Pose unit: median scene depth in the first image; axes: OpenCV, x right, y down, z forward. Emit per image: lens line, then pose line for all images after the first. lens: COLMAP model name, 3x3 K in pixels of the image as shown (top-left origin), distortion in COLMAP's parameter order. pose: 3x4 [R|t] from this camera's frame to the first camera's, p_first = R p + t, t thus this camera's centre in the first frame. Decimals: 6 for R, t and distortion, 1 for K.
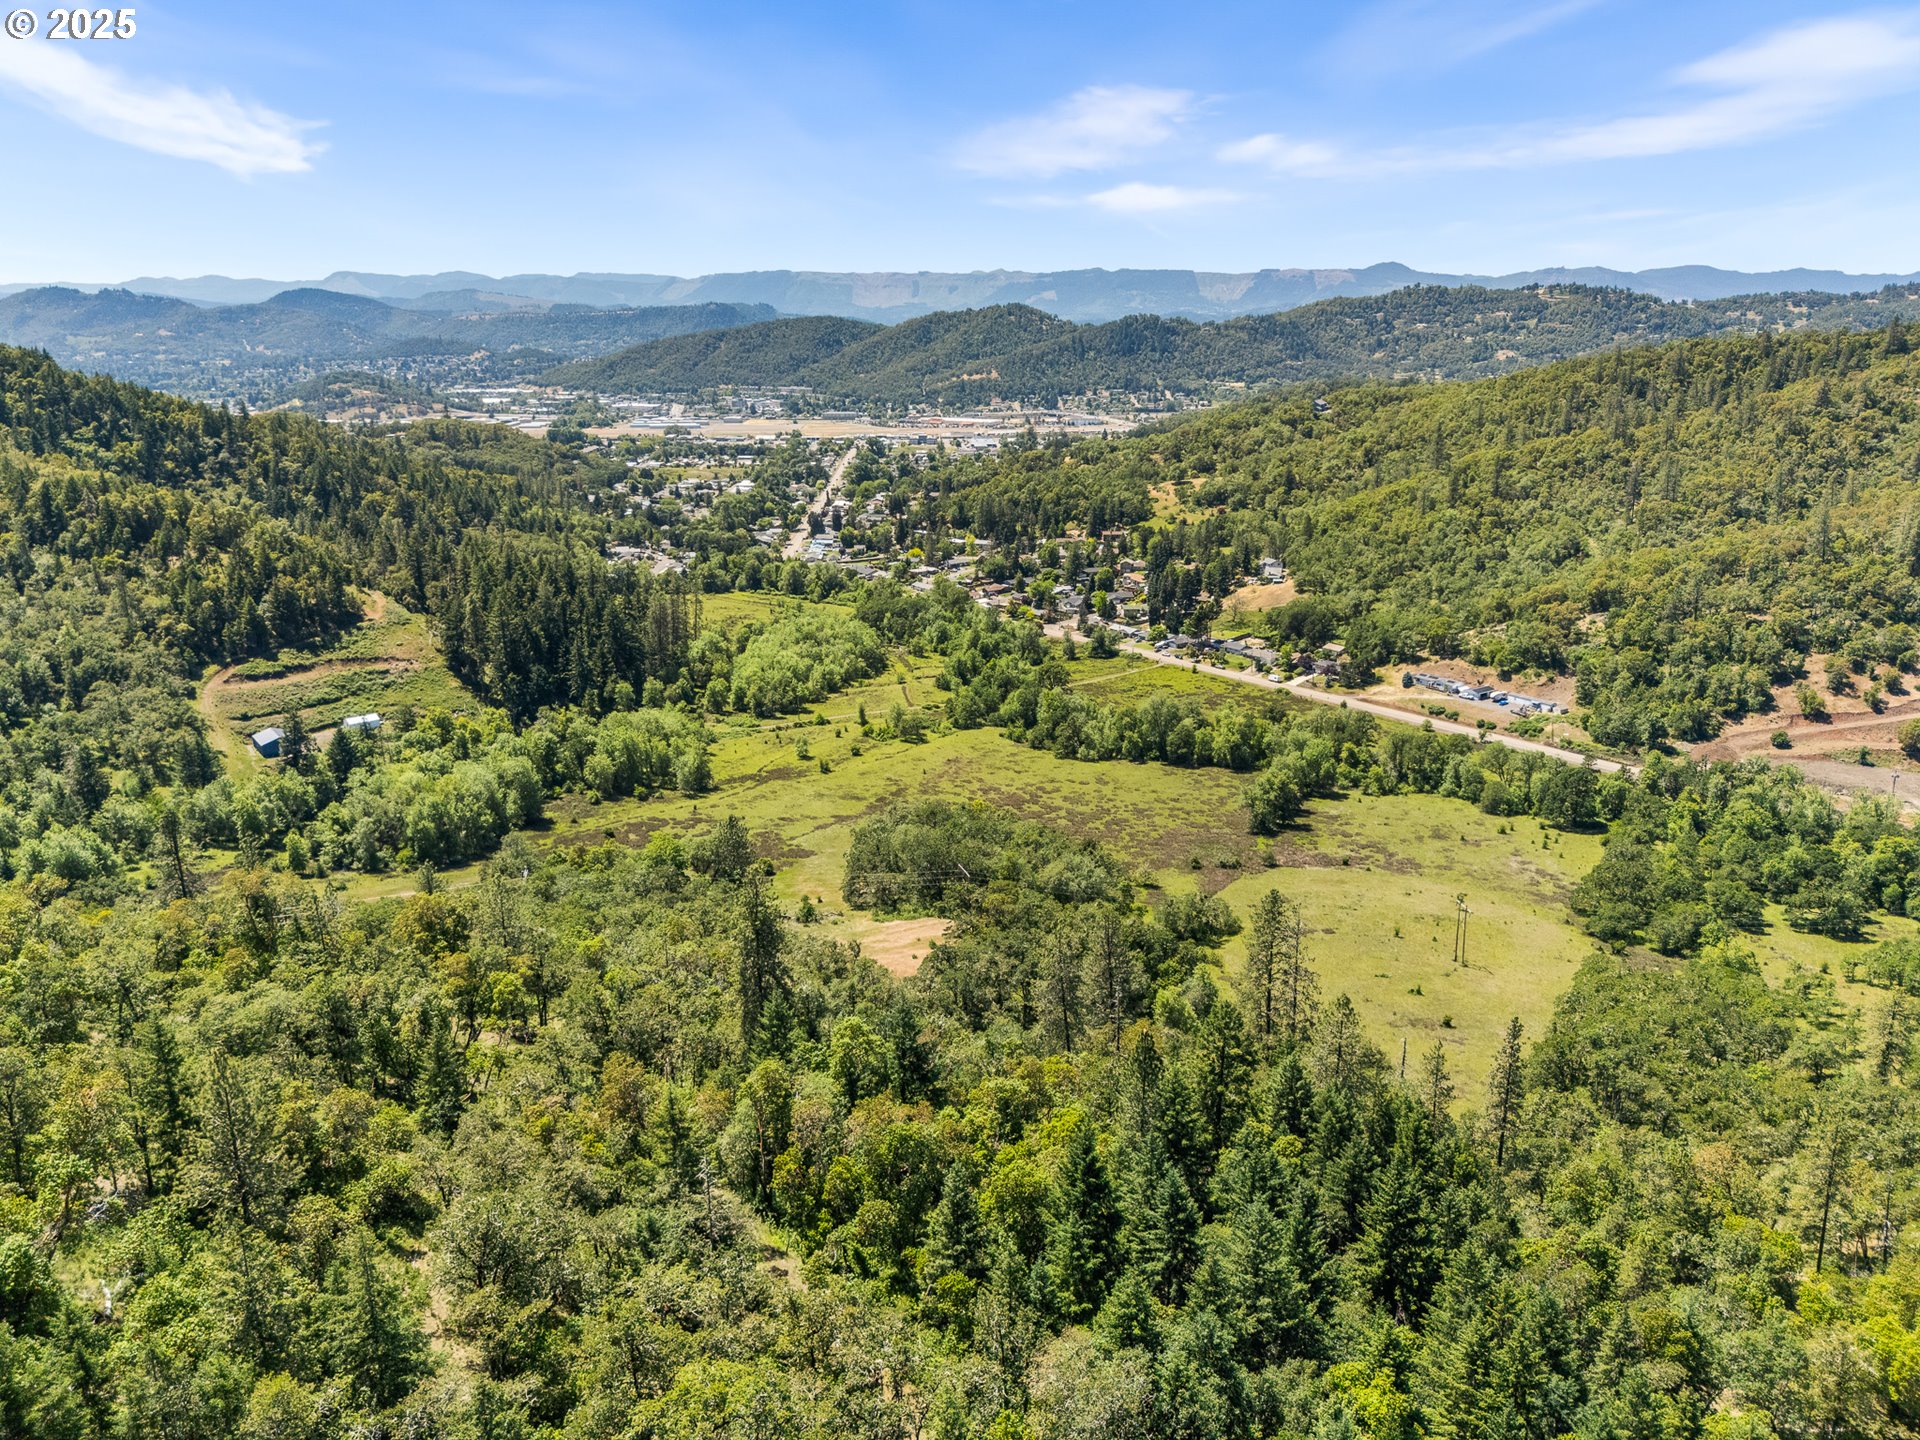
lens RADIAL K [[1384.5, 0, 960.0], [0, 1384.5, 720.0], [0, 0, 1]] dist [0.085851, -0.099961]
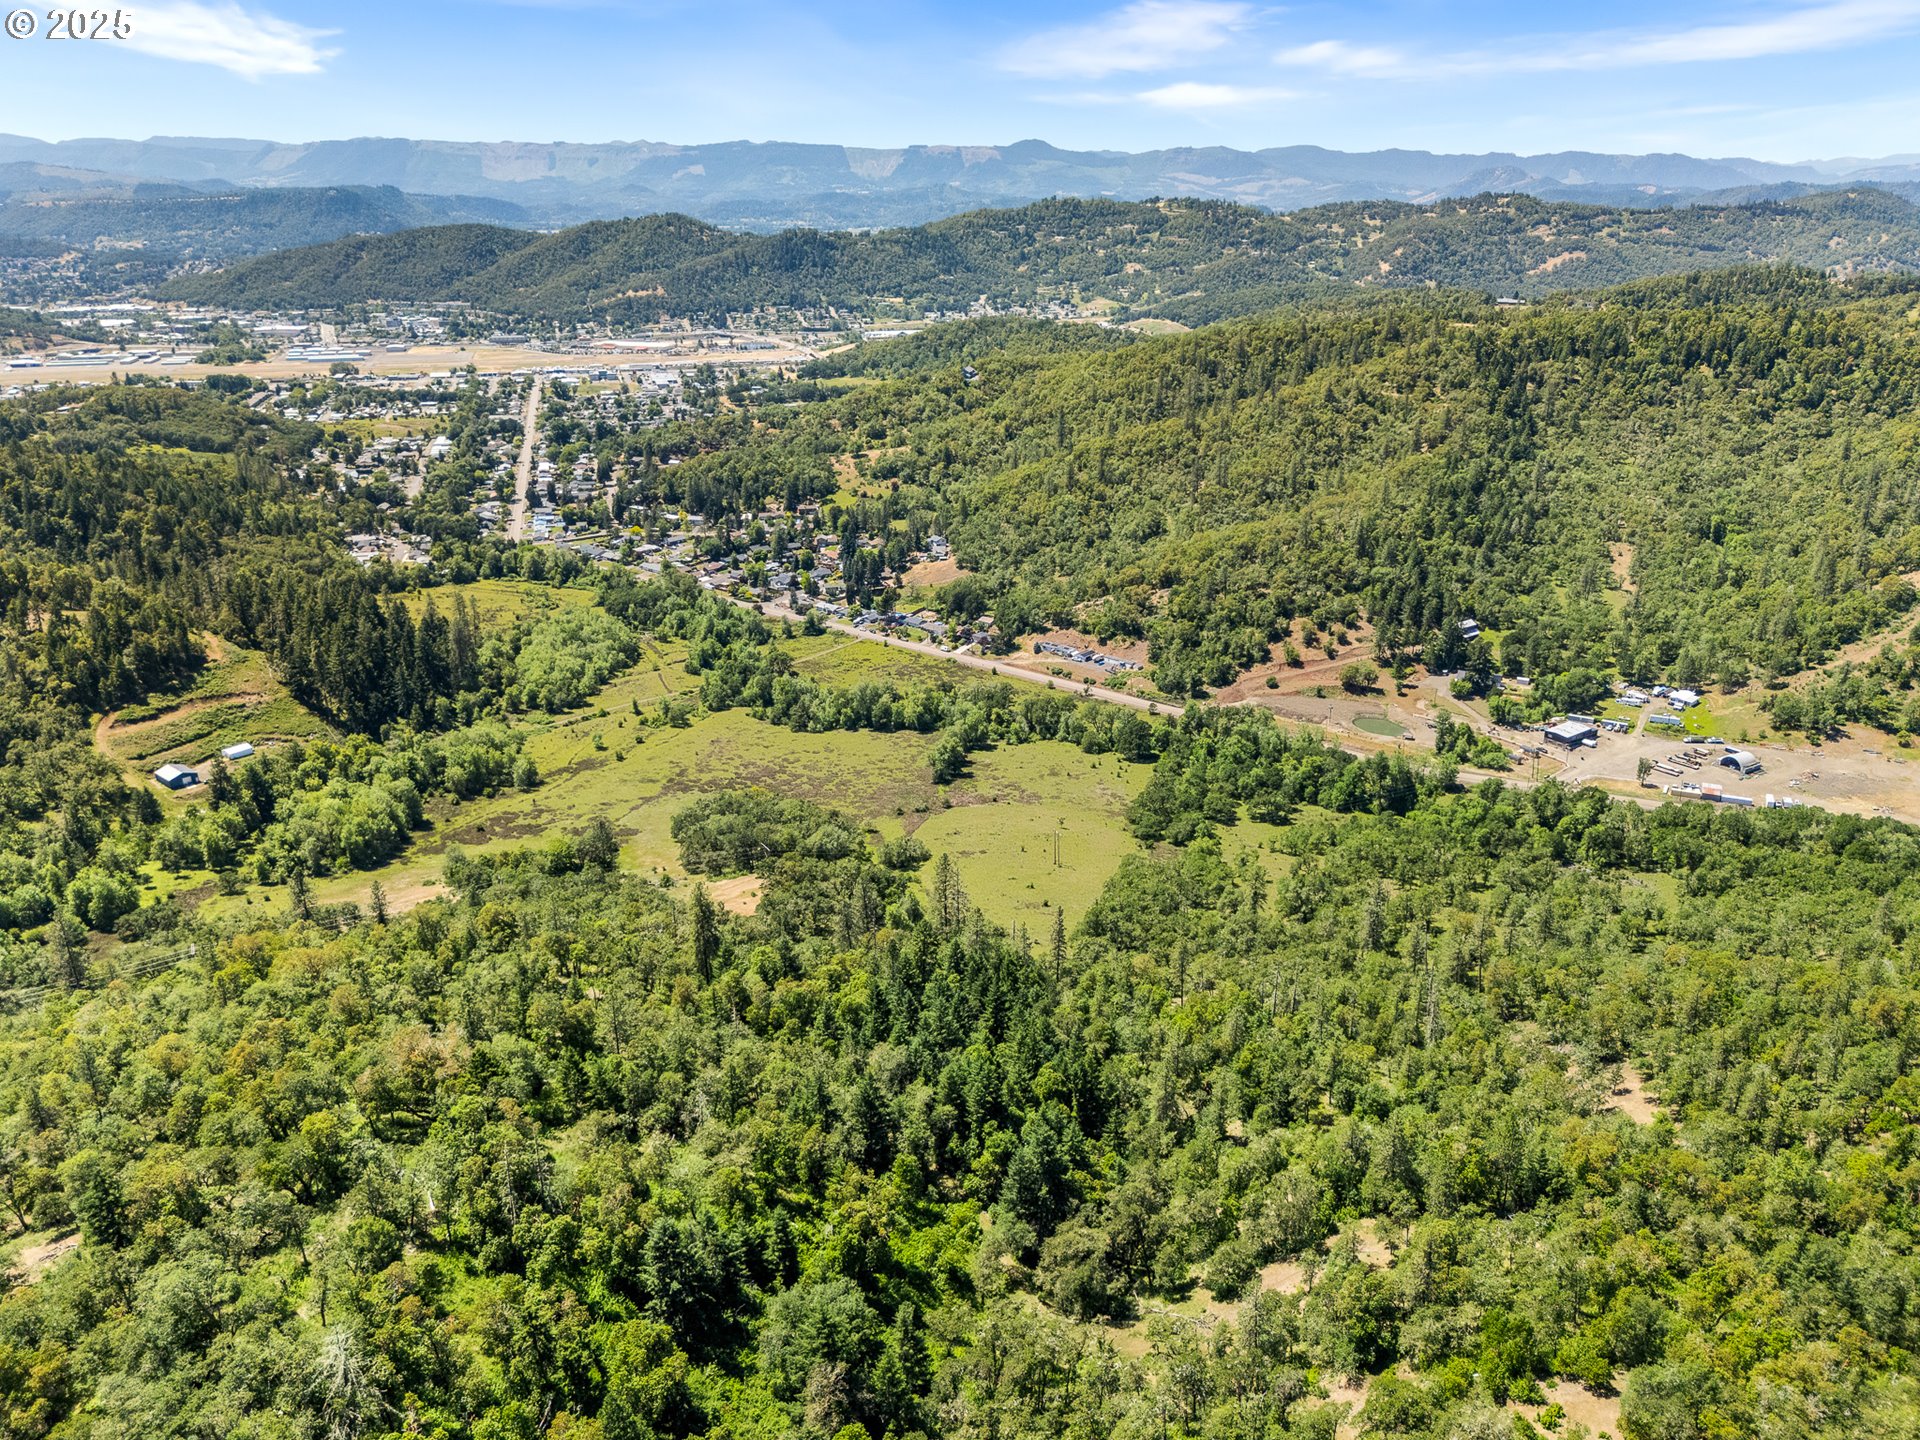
lens RADIAL K [[1384.5, 0, 960.0], [0, 1384.5, 720.0], [0, 0, 1]] dist [0.085851, -0.099961]
pose [[0.972390, -0.079103, 0.219546, -0.062917], [0.060402, 0.994051, 0.090634, -0.091214], [-0.225409, -0.074871, 0.971383, -0.334019]]
